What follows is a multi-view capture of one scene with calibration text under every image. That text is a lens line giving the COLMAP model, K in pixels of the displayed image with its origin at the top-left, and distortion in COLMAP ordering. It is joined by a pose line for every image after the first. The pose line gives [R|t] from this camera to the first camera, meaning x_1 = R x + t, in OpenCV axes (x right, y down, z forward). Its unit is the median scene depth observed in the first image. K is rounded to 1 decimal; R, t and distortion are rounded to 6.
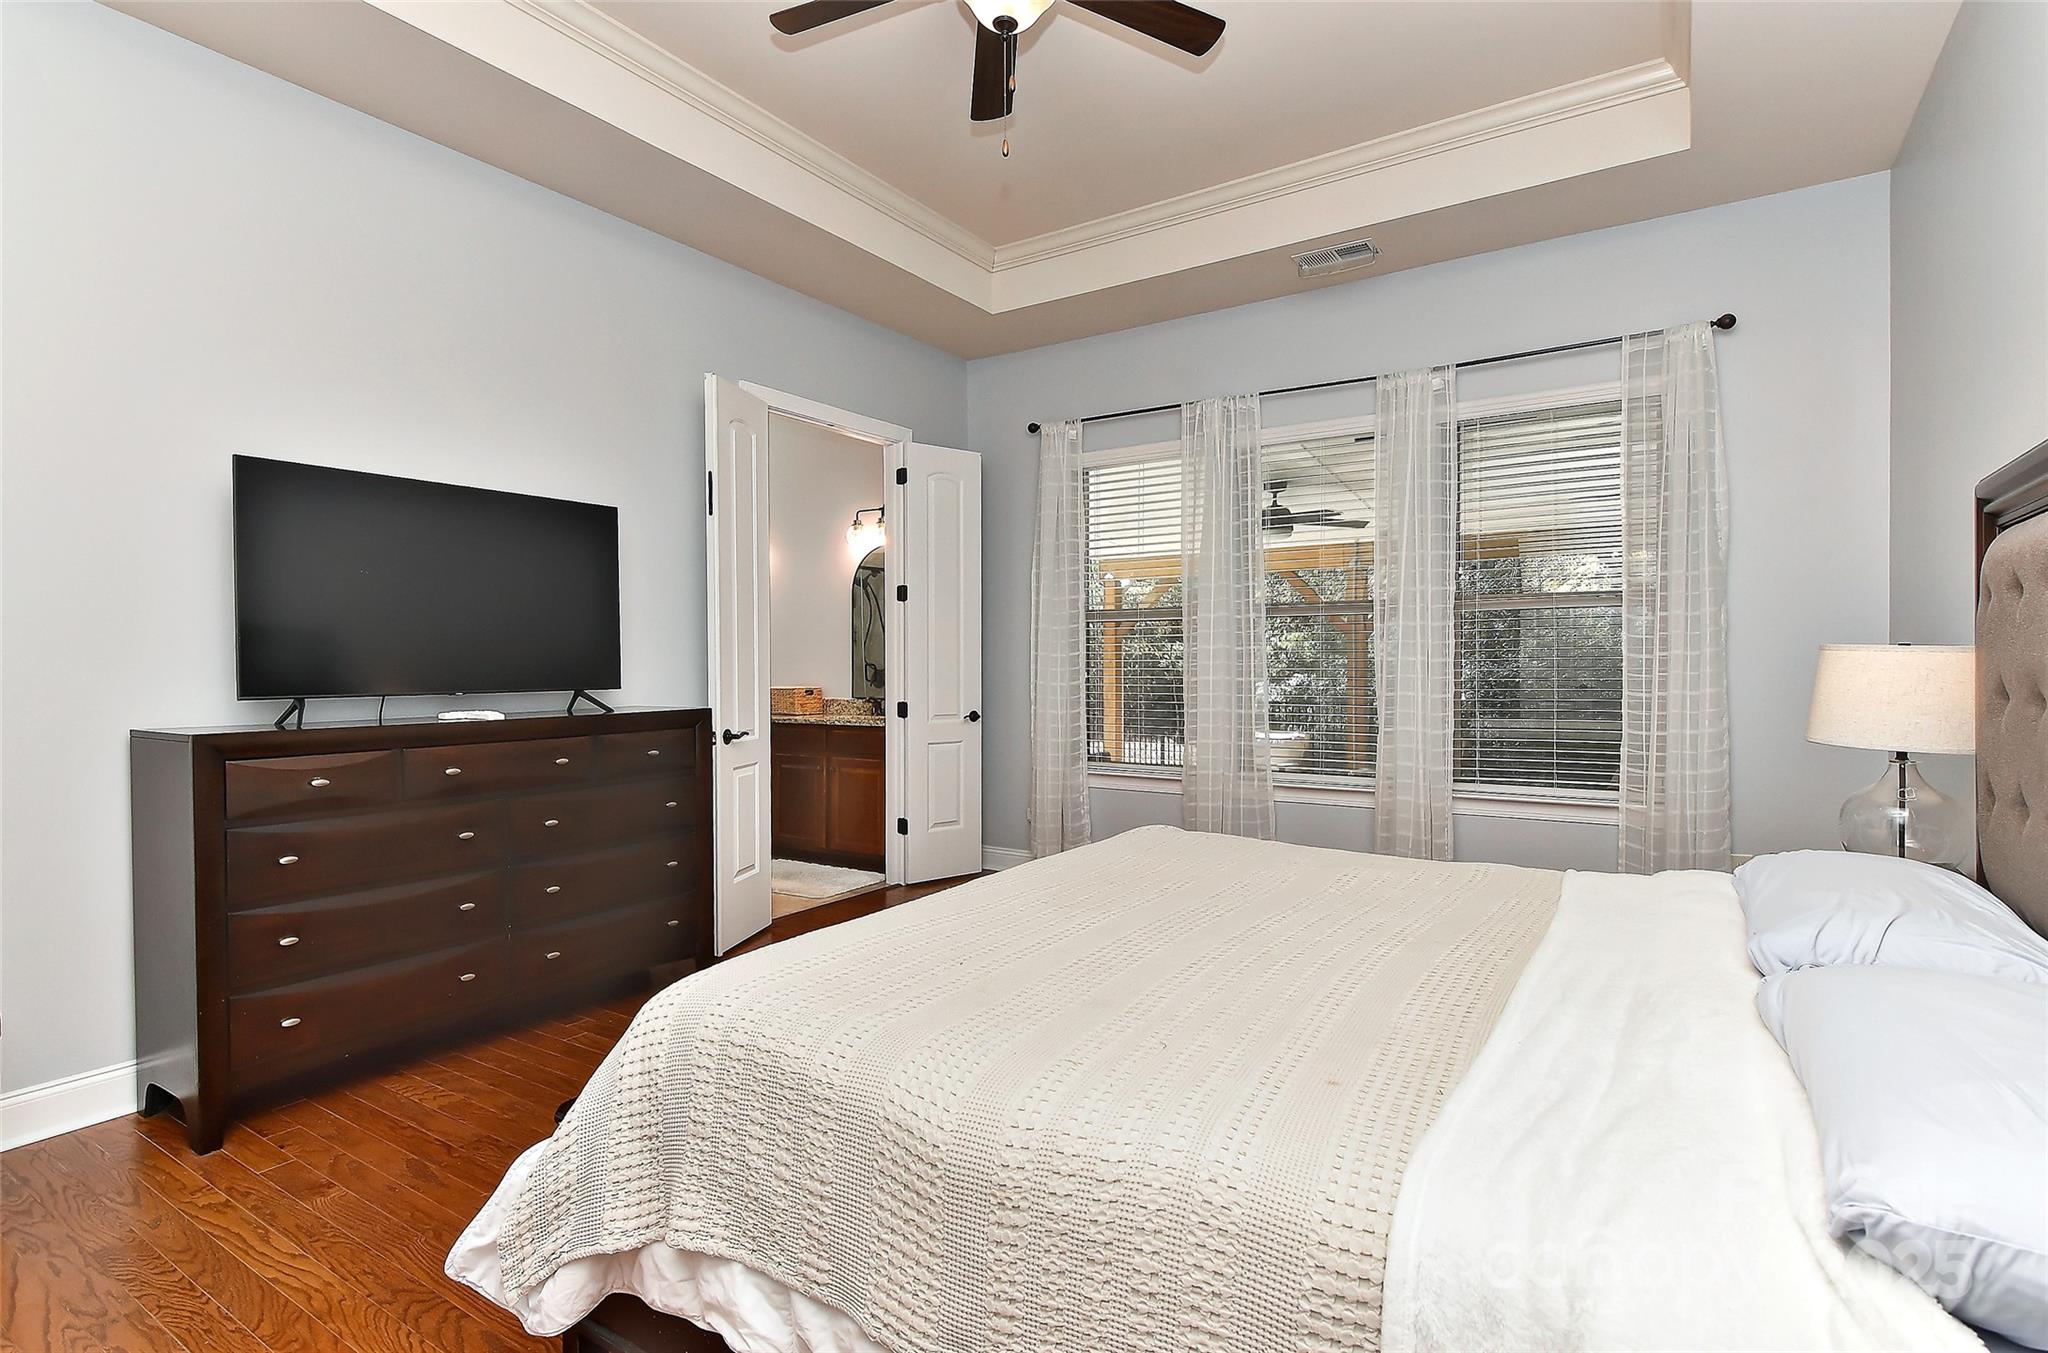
lens RADIAL K [[1025.0, 0, 1032.8], [0, 1025.0, 678.3], [0, 0, 1]] dist [-0.000735, -0.000857]
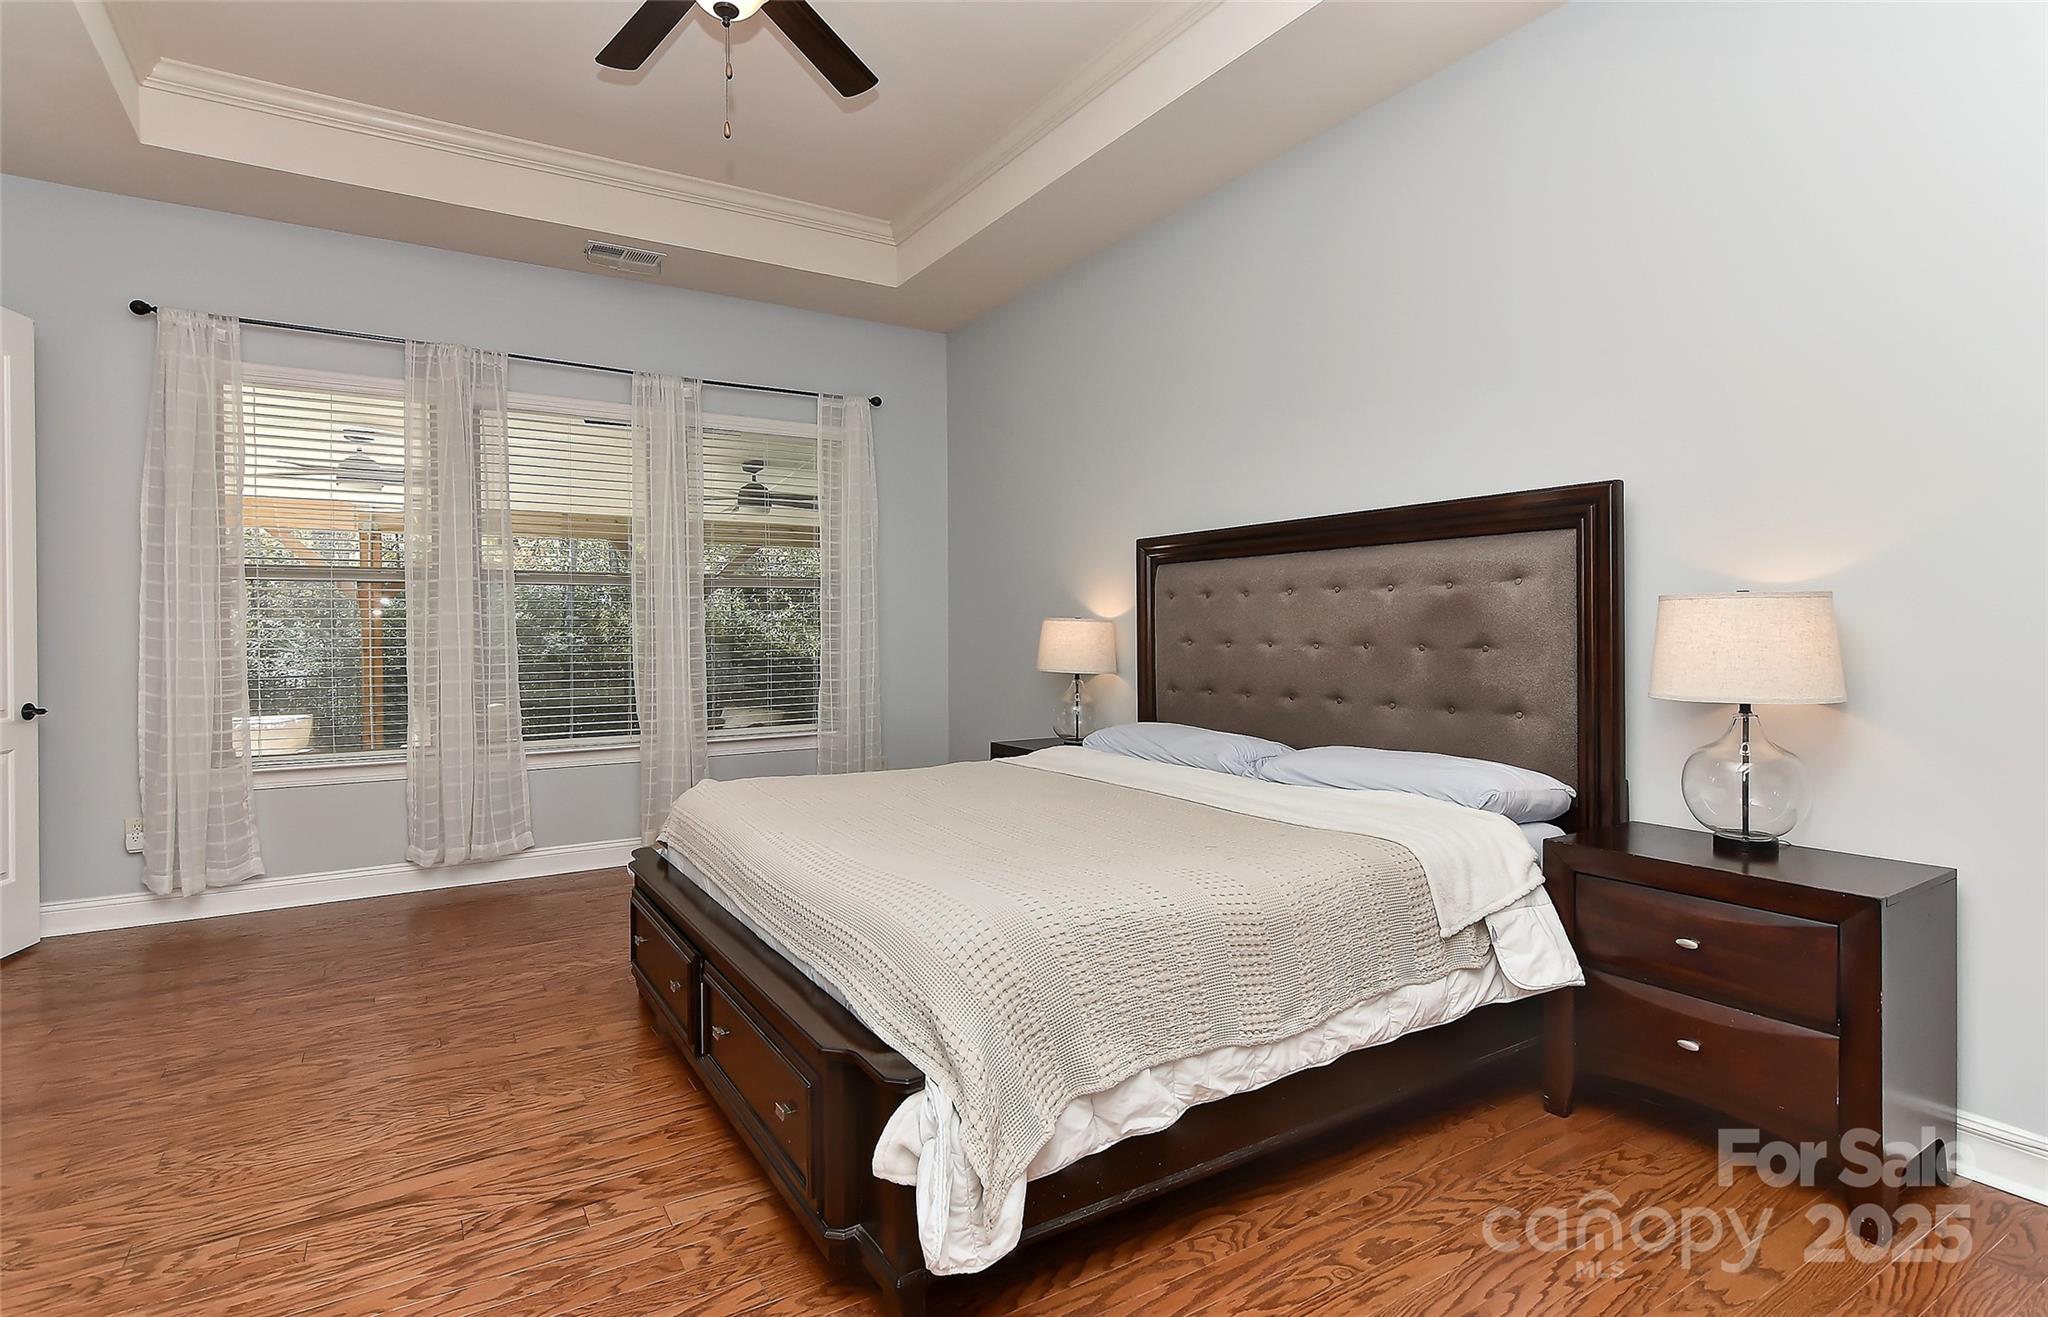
lens RADIAL K [[1000.6, 0, 999.4], [0, 1000.6, 637.7], [0, 0, 1]] dist [0.005559, 0.000548]
pose [[0.425239, -0.007309, 0.905052, -0.397276], [0.017254, 0.999851, -0.000032, -0.000158], [-0.904917, 0.015629, 0.425302, 0.154234]]
